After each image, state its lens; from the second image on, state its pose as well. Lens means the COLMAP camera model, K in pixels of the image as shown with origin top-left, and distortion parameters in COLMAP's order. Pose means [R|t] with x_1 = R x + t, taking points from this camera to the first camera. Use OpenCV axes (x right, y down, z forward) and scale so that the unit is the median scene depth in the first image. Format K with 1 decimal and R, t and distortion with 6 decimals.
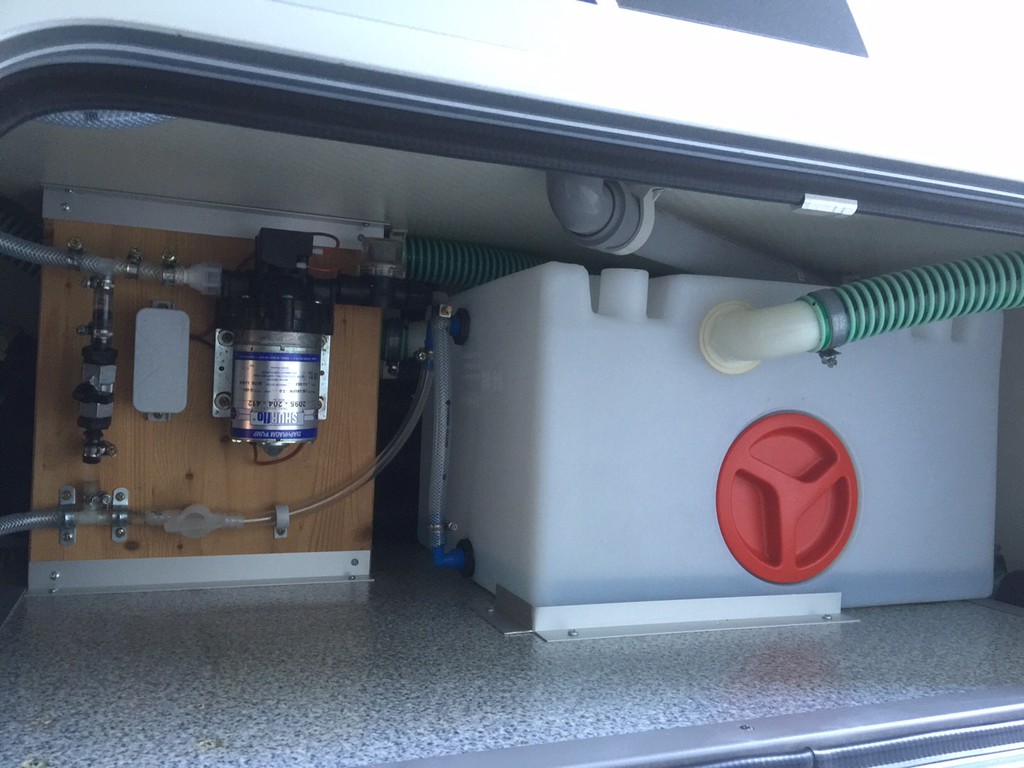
lens RADIAL K [[860.0, 0, 511.3], [0, 860.0, 381.6], [0, 0, 1]] dist [0.087008, -0.153157]
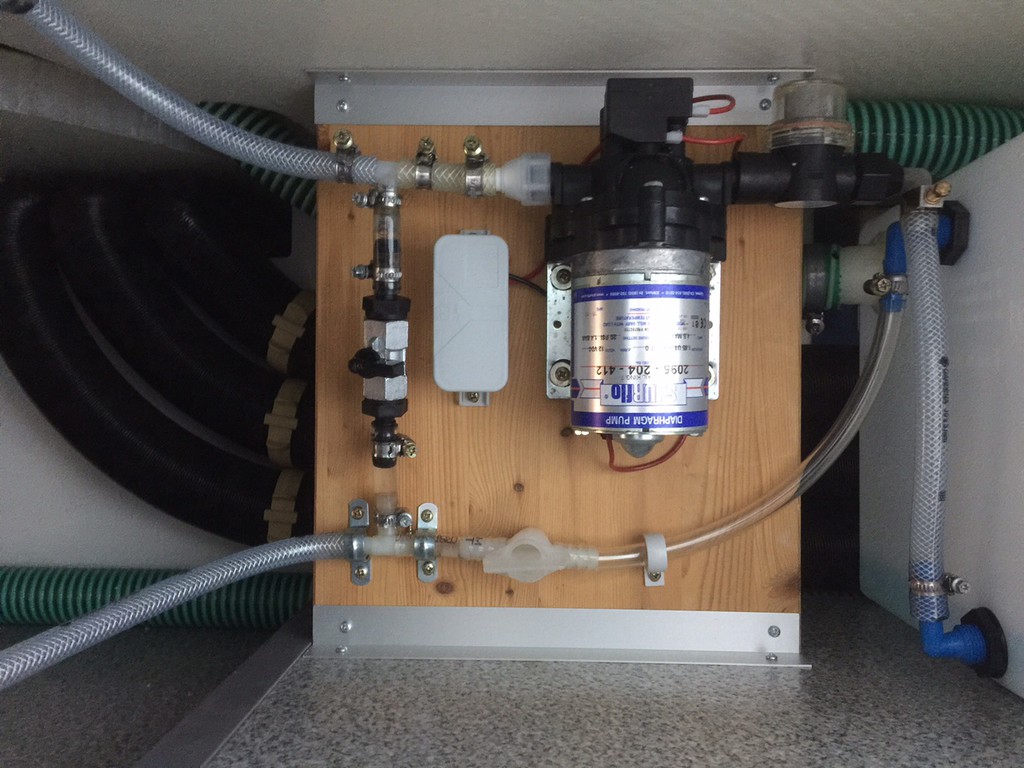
lens RADIAL K [[860.0, 0, 511.3], [0, 860.0, 381.6], [0, 0, 1]] dist [0.087008, -0.153157]
pose [[0.918238, -0.037264, -0.394272, -0.115949], [0.032599, 0.999297, -0.018526, 0.041363], [0.394685, 0.004159, 0.918807, 0.405521]]
